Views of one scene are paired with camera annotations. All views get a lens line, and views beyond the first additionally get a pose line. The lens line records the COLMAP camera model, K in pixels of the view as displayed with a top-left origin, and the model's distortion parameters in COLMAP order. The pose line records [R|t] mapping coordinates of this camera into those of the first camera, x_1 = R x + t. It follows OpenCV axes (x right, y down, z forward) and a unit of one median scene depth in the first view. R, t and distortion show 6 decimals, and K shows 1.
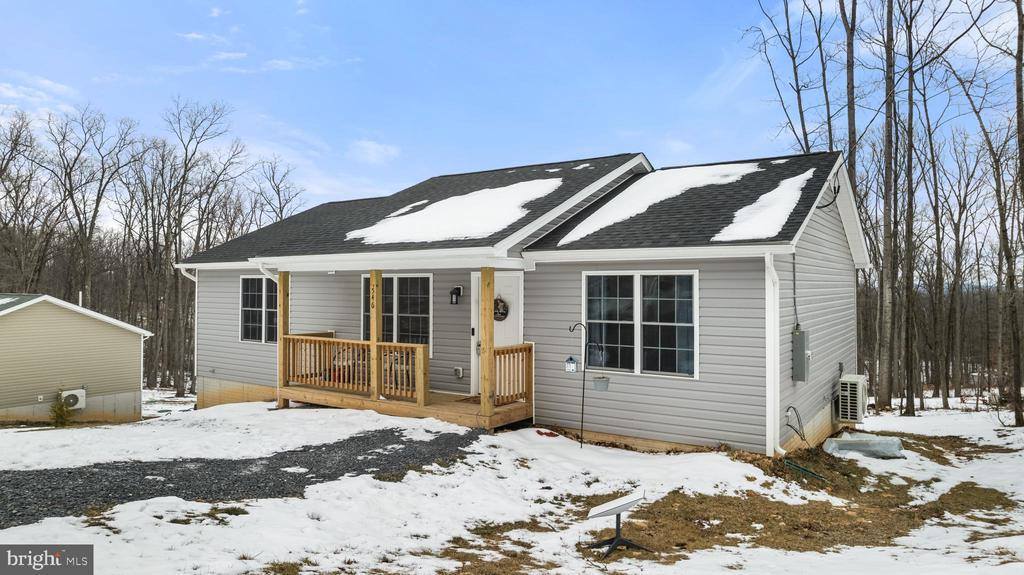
lens RADIAL K [[667.3, 0, 512.0], [0, 667.3, 287.5], [0, 0, 1]] dist [-0.064966, 0.060489]
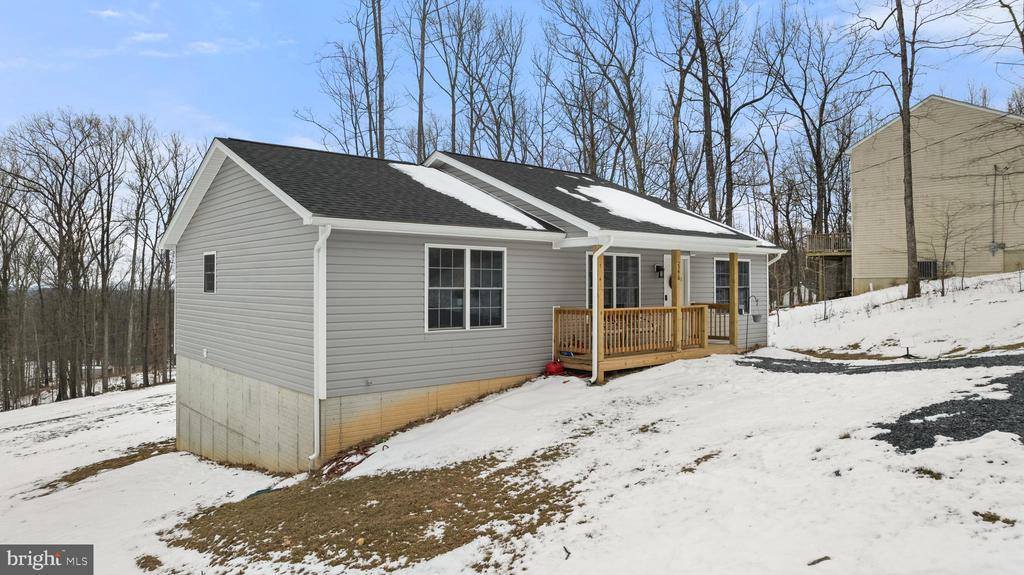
lens RADIAL K [[667.3, 0, 512.0], [0, 667.3, 287.5], [0, 0, 1]] dist [-0.064966, 0.060489]
pose [[0.196754, -0.035994, 0.979792, -1.100476], [-0.028139, 0.998707, 0.042339, -0.003108], [-0.980049, -0.035901, 0.195487, 0.744634]]
